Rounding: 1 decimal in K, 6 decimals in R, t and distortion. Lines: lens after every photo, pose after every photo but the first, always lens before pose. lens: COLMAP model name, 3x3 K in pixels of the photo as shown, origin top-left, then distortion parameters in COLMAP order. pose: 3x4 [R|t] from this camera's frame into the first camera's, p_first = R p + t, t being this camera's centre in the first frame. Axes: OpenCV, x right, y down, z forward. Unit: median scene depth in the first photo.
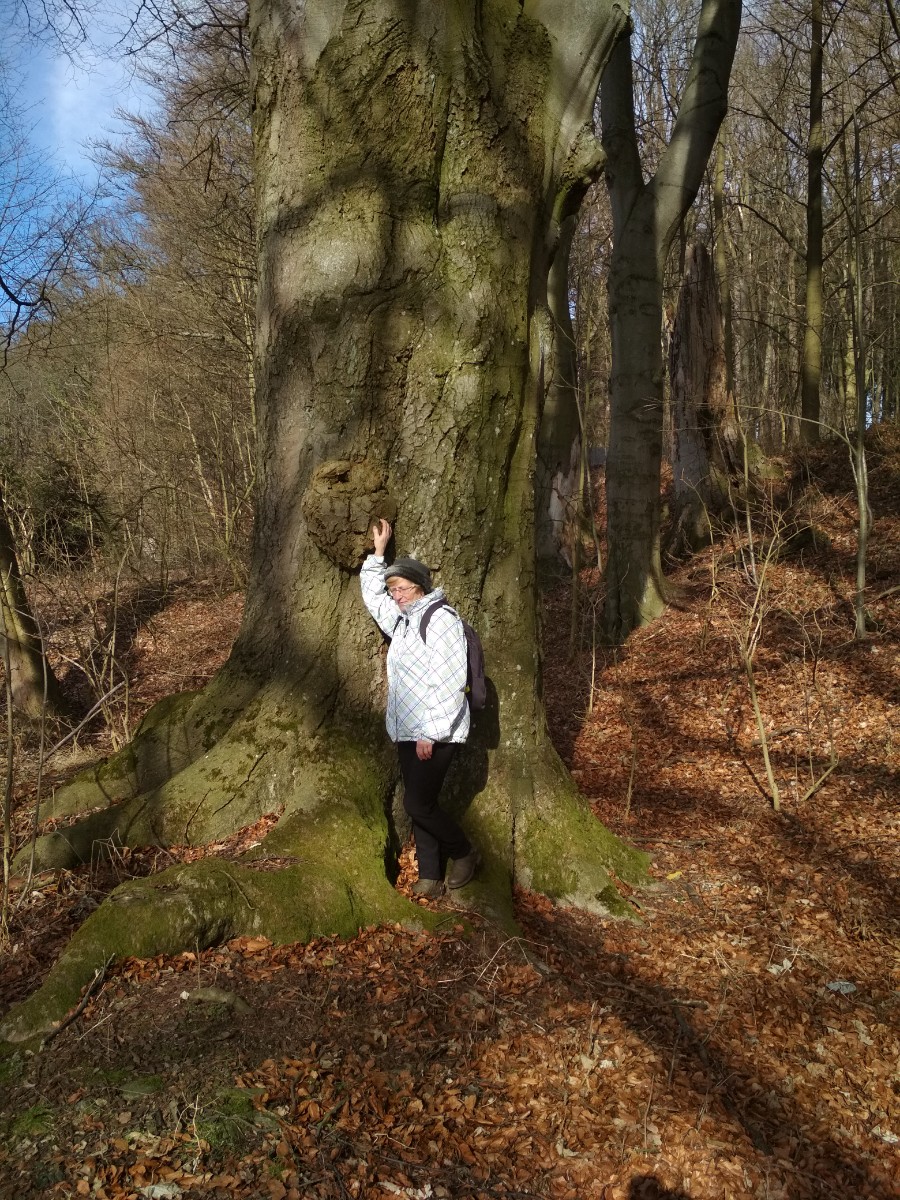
lens RADIAL K [[968.3, 0, 451.4], [0, 968.3, 584.7], [0, 0, 1]] dist [0.135167, -0.241540]
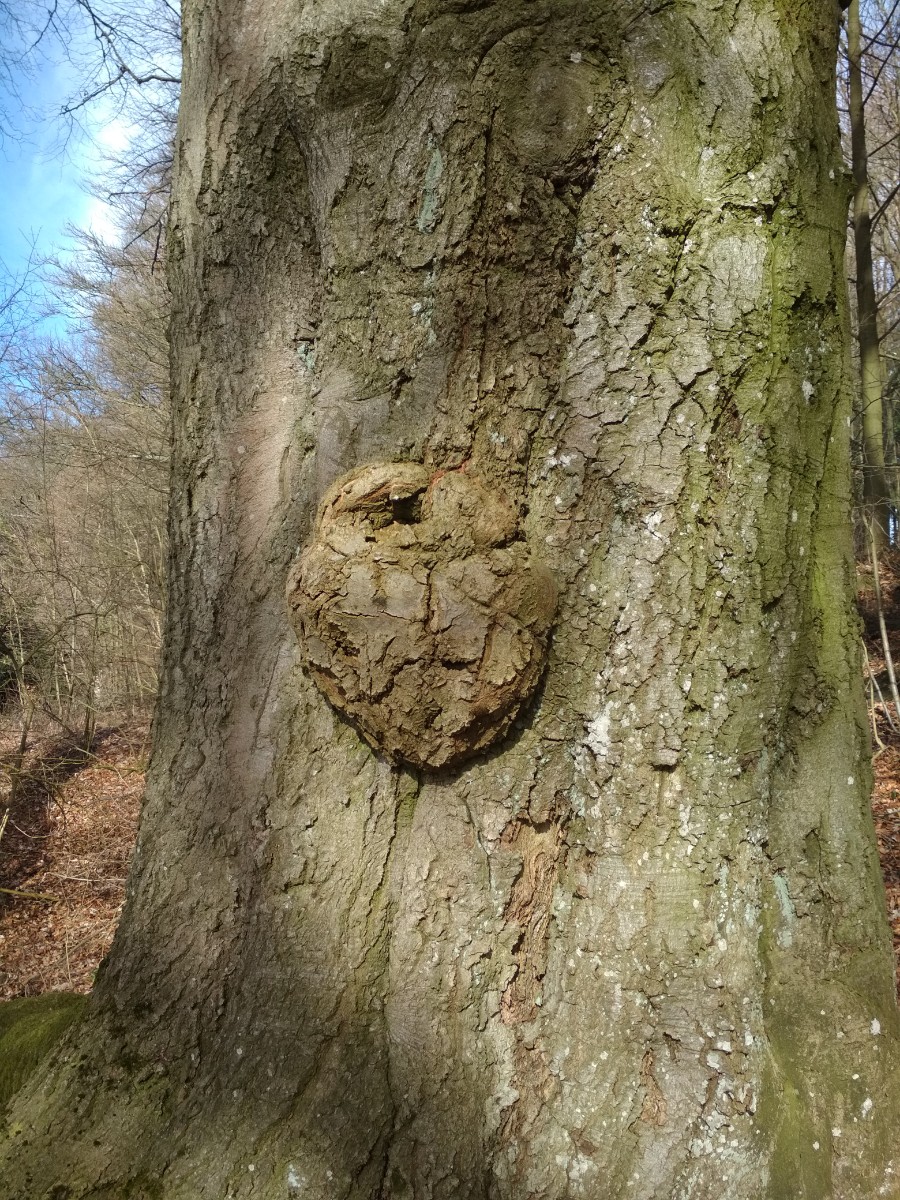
lens RADIAL K [[968.3, 0, 451.4], [0, 968.3, 584.7], [0, 0, 1]] dist [0.135167, -0.241540]
pose [[0.998963, -0.011867, 0.043949, -0.110284], [0.017634, 0.990924, -0.133265, -0.035161], [-0.041969, 0.133902, 0.990105, 0.646787]]
